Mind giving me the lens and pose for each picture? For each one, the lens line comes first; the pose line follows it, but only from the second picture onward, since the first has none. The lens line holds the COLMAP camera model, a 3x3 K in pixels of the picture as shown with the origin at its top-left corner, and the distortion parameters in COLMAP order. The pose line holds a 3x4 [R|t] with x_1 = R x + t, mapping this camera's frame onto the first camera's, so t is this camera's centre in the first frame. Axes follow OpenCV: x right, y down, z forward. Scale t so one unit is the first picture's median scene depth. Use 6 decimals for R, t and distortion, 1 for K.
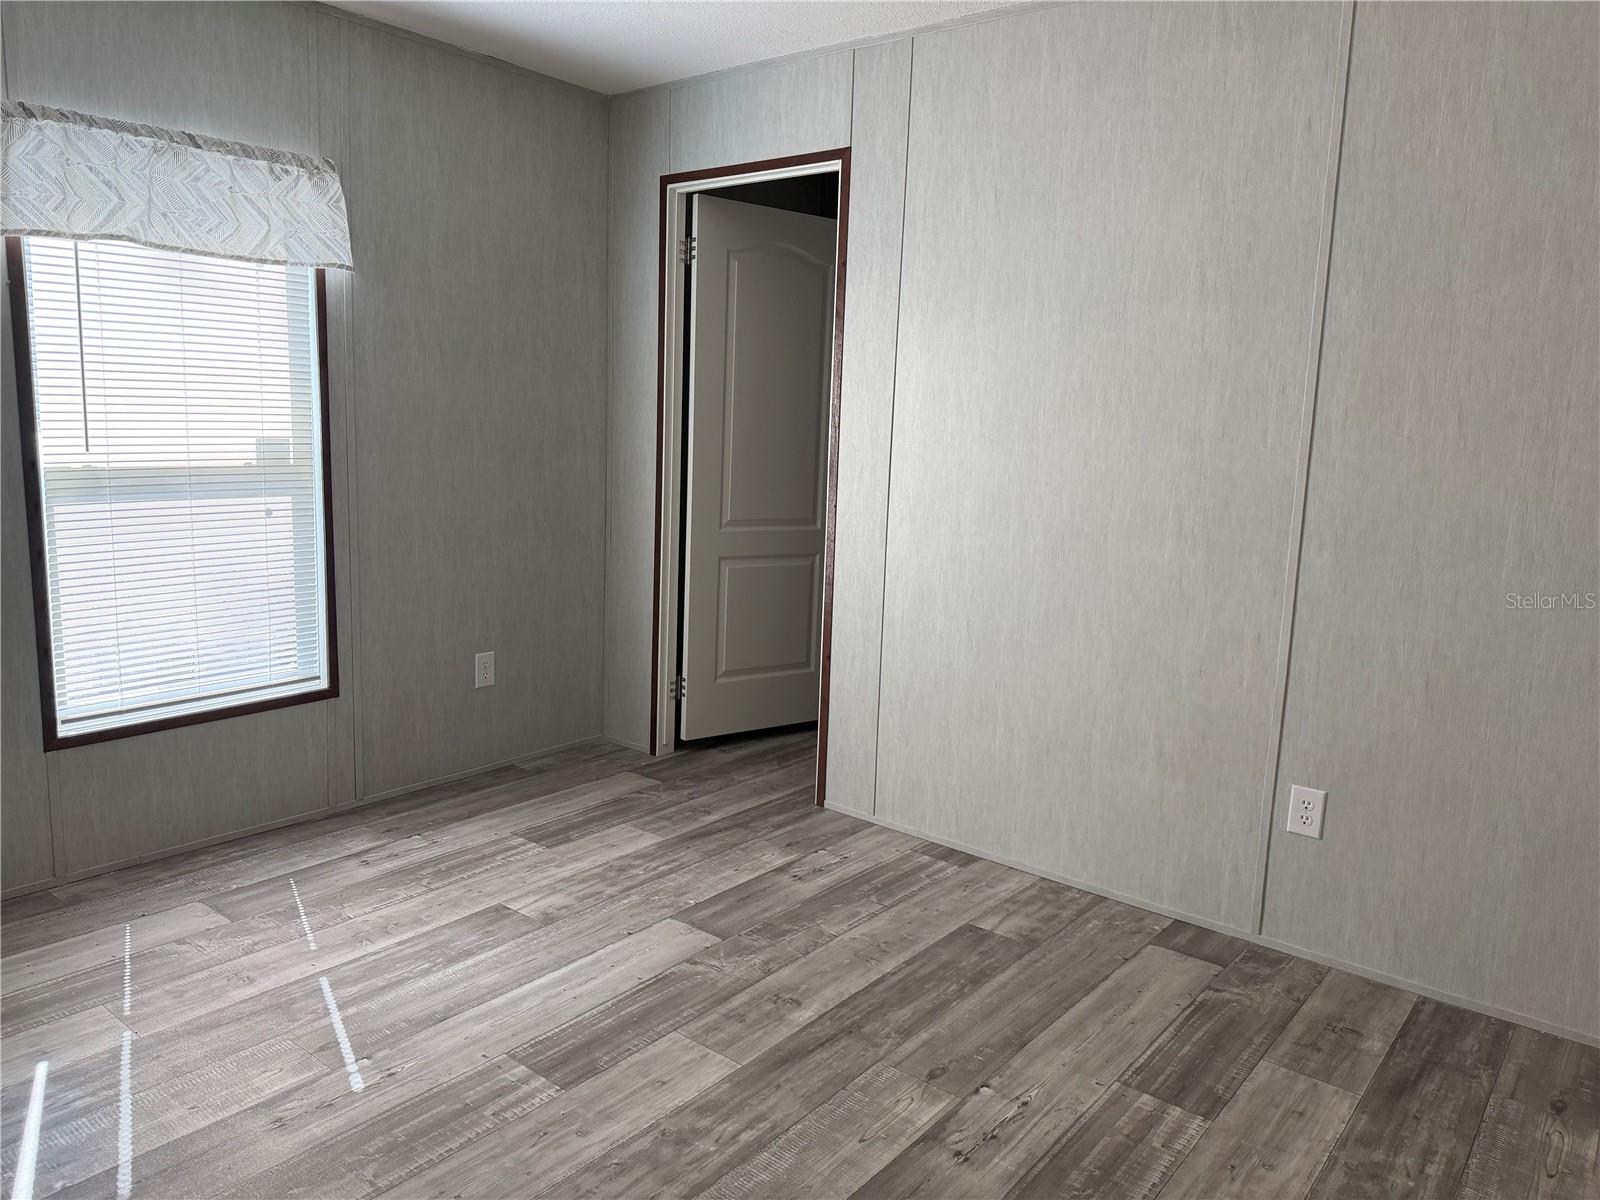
lens RADIAL K [[1130.9, 0, 800.0], [0, 1130.9, 600.0], [0, 0, 1]] dist [0.086195, -0.061750]
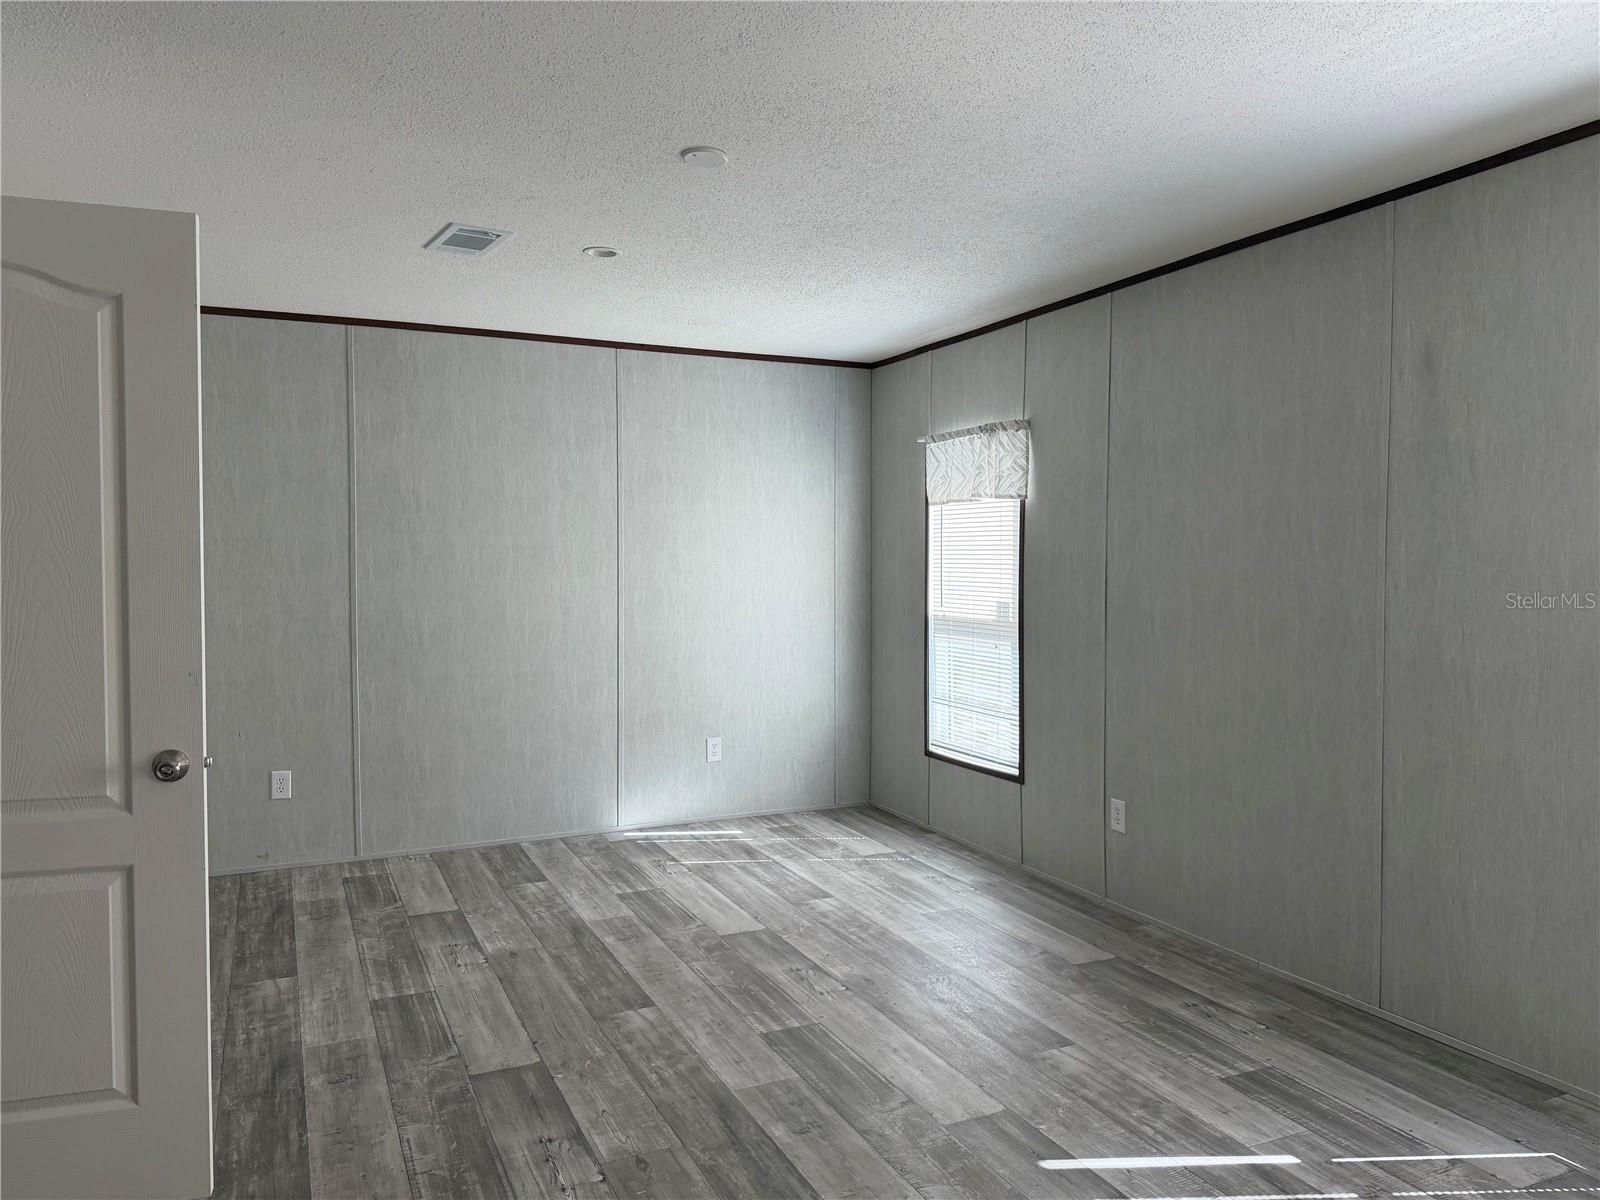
lens RADIAL K [[1130.9, 0, 800.0], [0, 1130.9, 600.0], [0, 0, 1]] dist [0.086195, -0.061750]
pose [[-0.438823, 0.002152, -0.898571, 1.280597], [-0.160428, 0.983743, 0.080702, -0.273963], [0.884137, 0.179570, -0.431344, 1.767448]]
